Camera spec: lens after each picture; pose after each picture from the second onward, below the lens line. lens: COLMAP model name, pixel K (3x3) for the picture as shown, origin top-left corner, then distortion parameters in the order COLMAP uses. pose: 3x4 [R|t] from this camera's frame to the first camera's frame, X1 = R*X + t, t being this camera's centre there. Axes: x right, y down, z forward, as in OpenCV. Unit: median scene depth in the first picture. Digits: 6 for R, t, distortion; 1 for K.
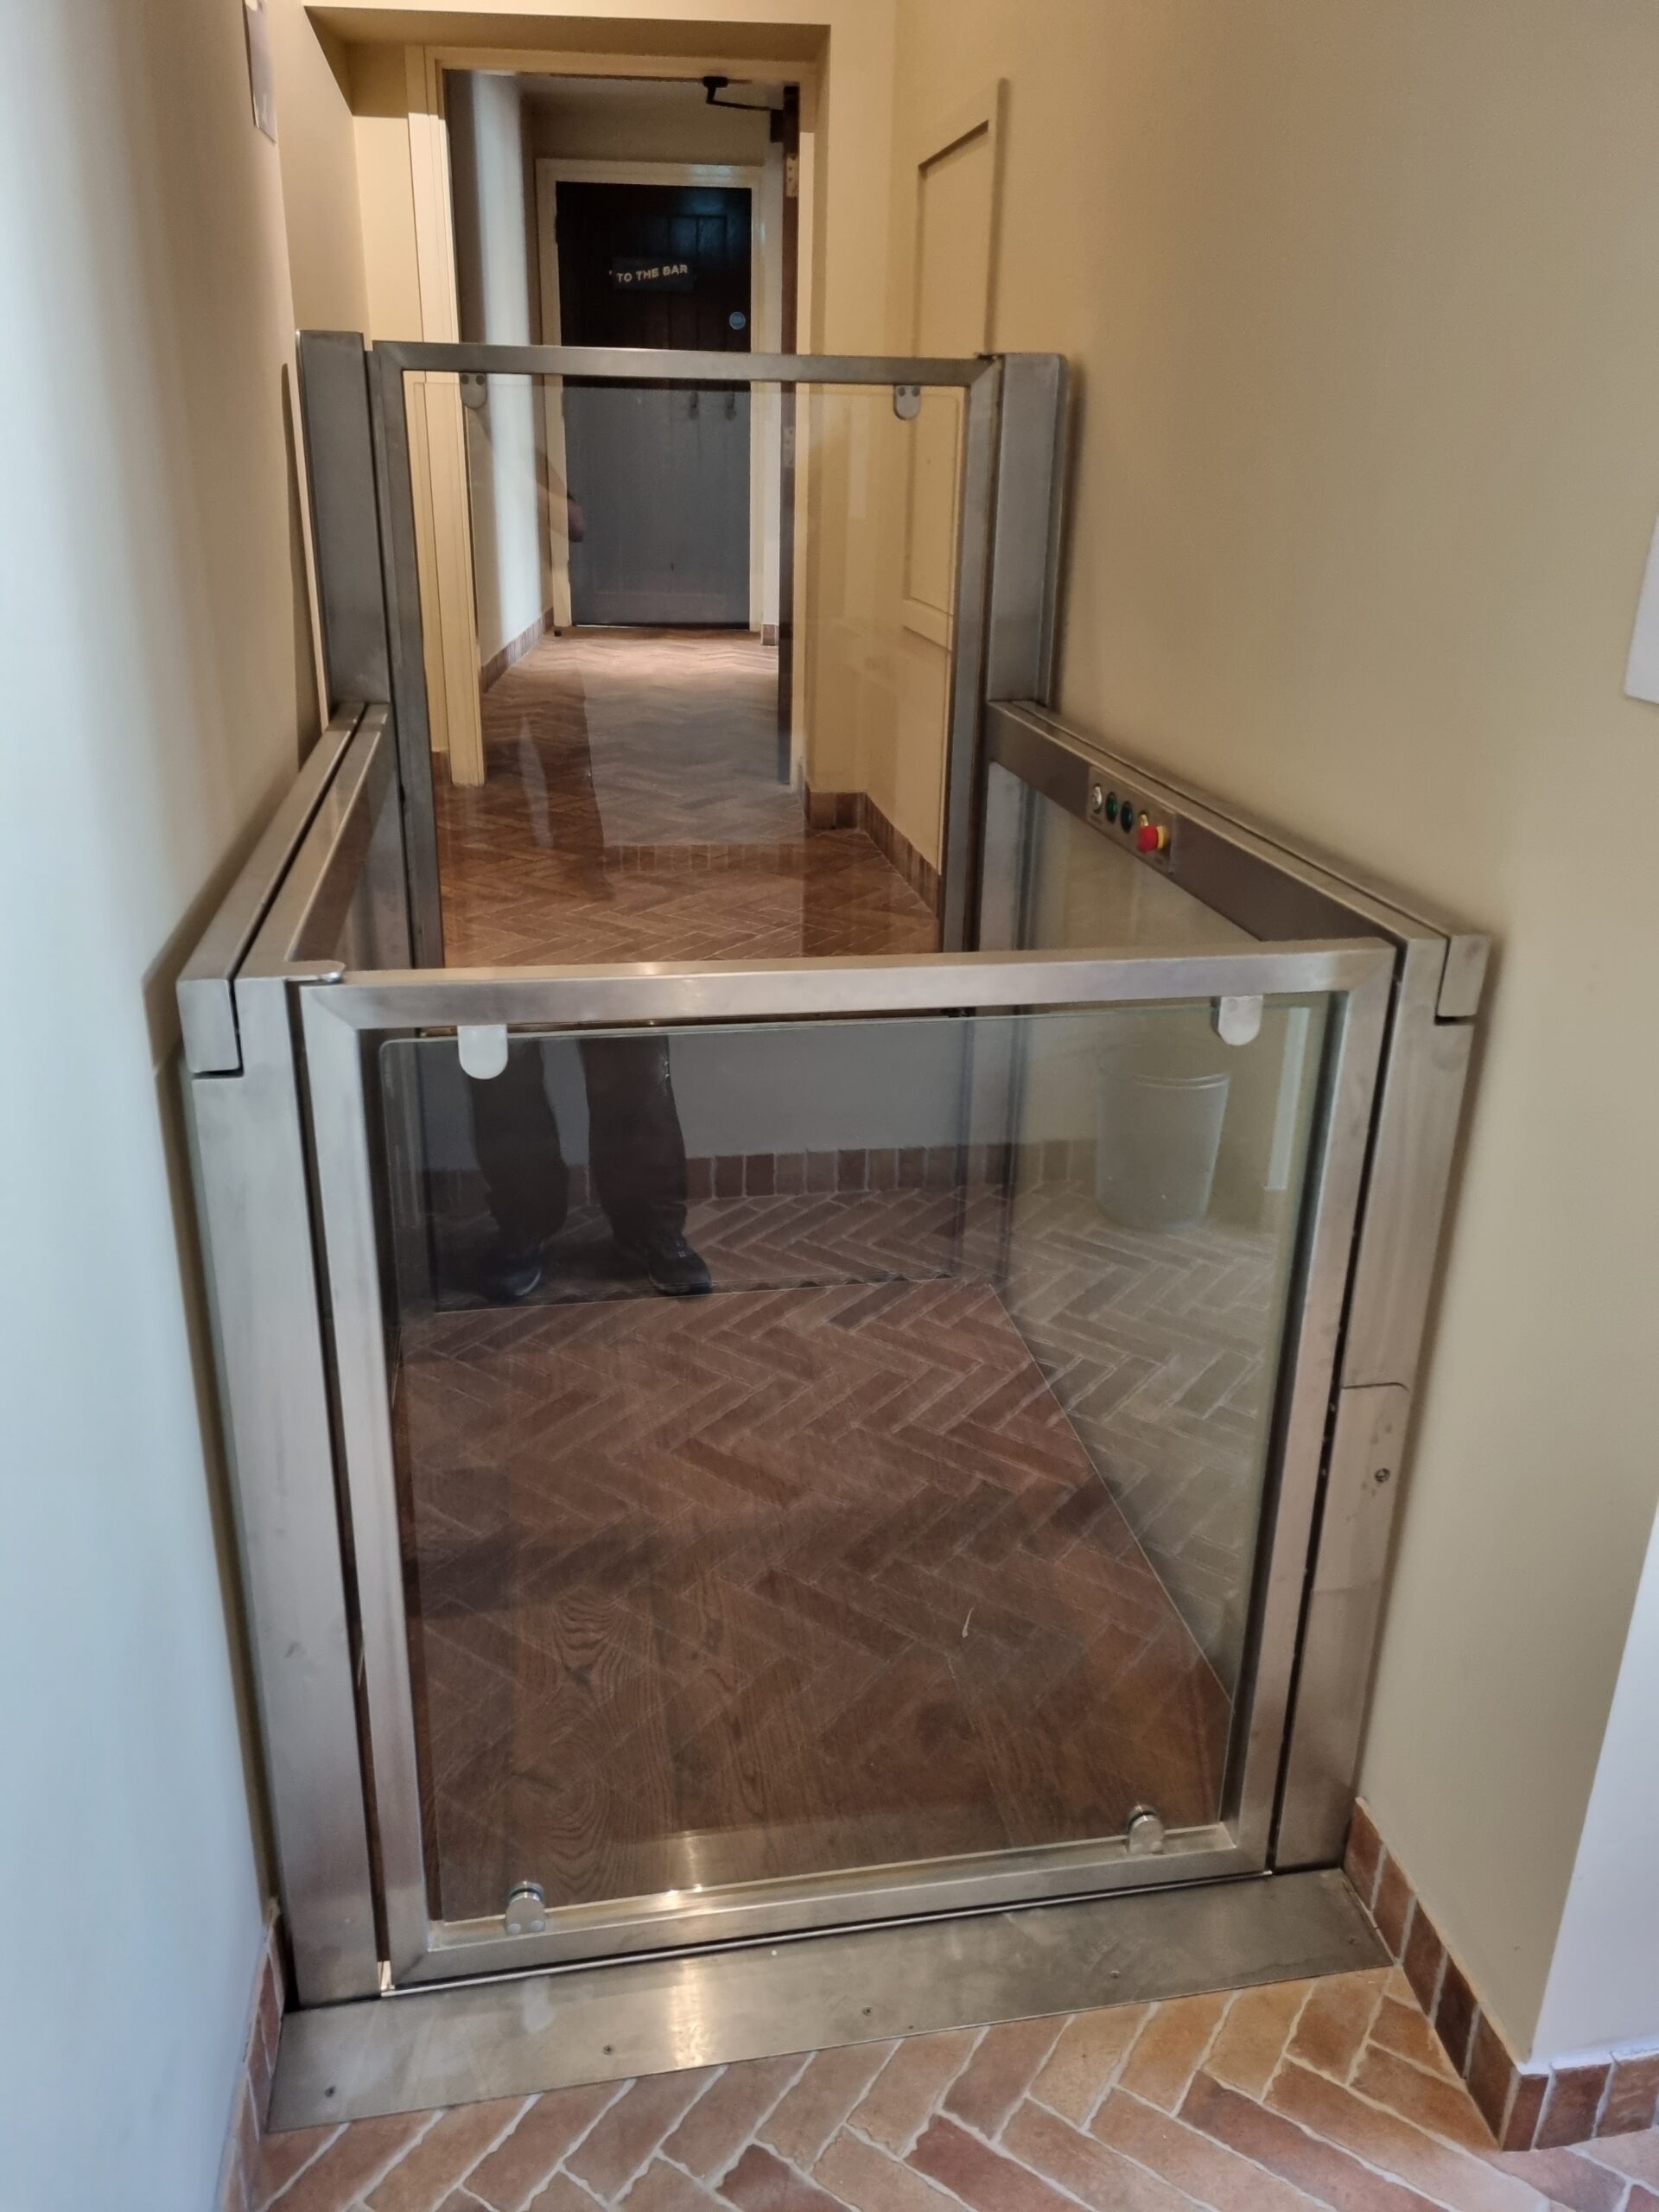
lens RADIAL K [[1668.7, 0, 822.3], [0, 1668.7, 1097.1], [0, 0, 1]] dist [0.060748, -0.007755]
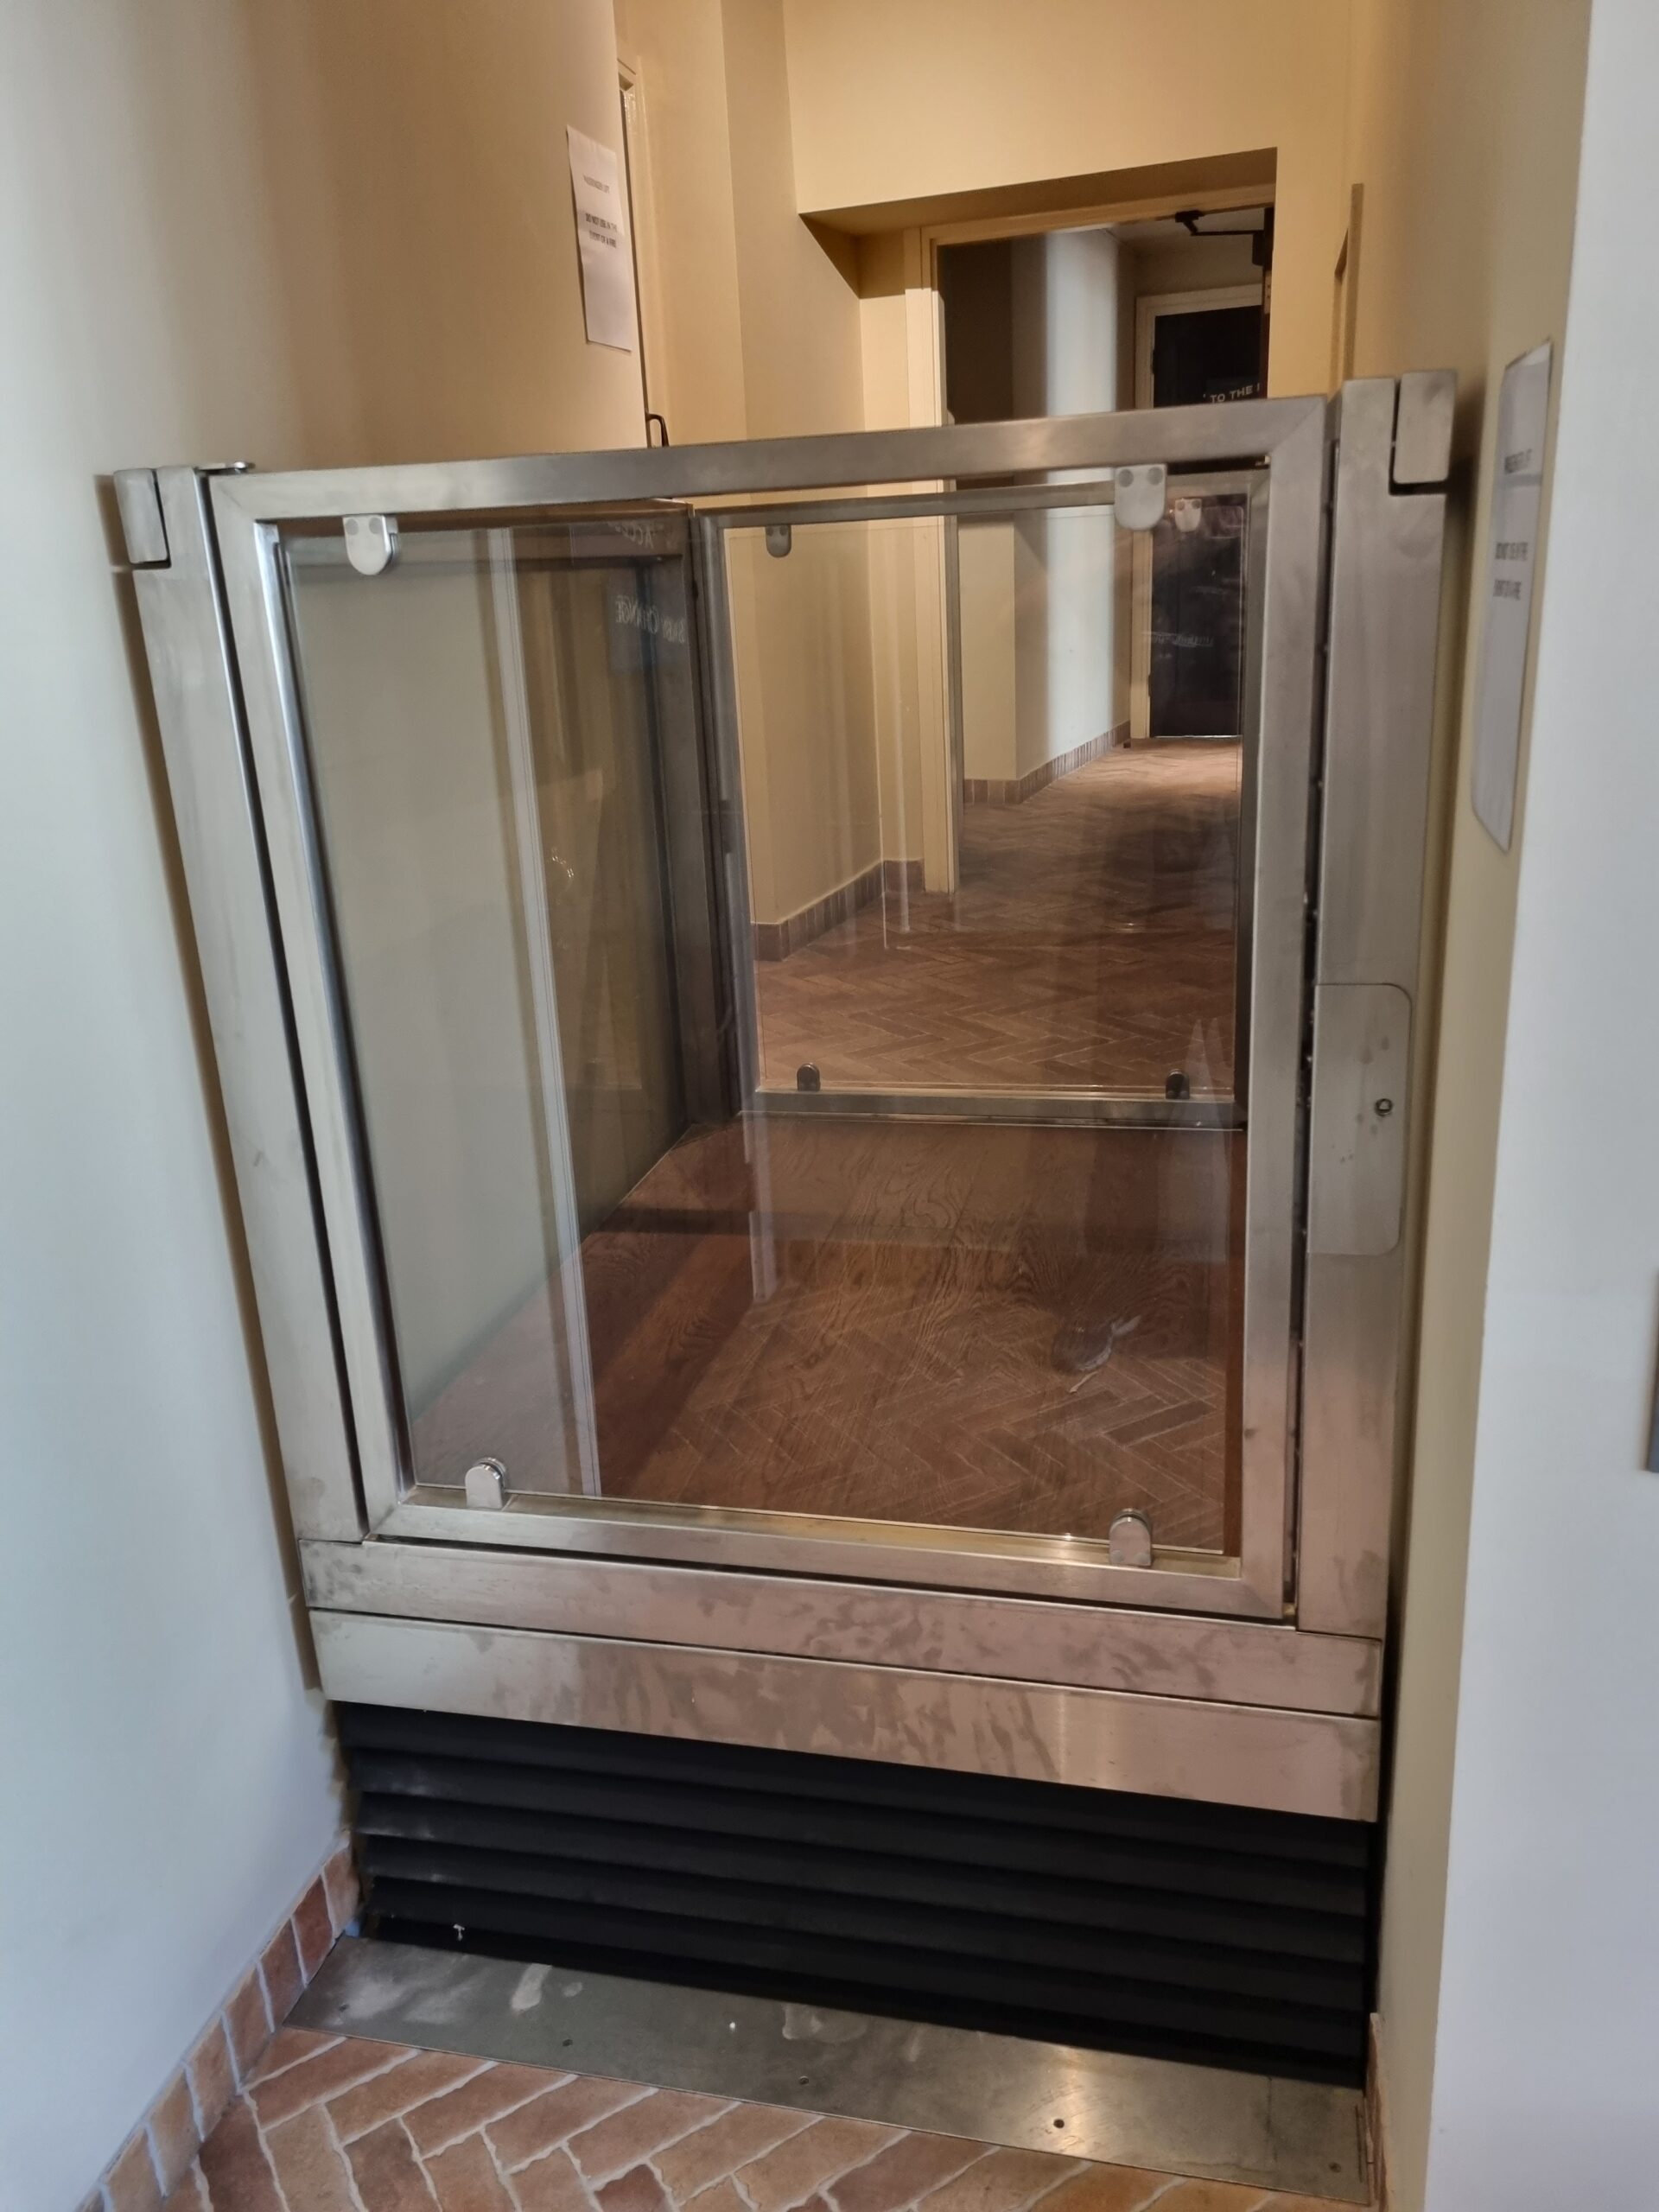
lens RADIAL K [[1668.7, 0, 818.8], [0, 1668.7, 1107.8], [0, 0, 1]] dist [0.060748, -0.007755]
pose [[0.918369, 0.060962, -0.391001, 0.400355], [-0.082809, 0.995792, -0.039242, -0.005841], [0.386963, 0.068417, 0.919553, 0.021012]]
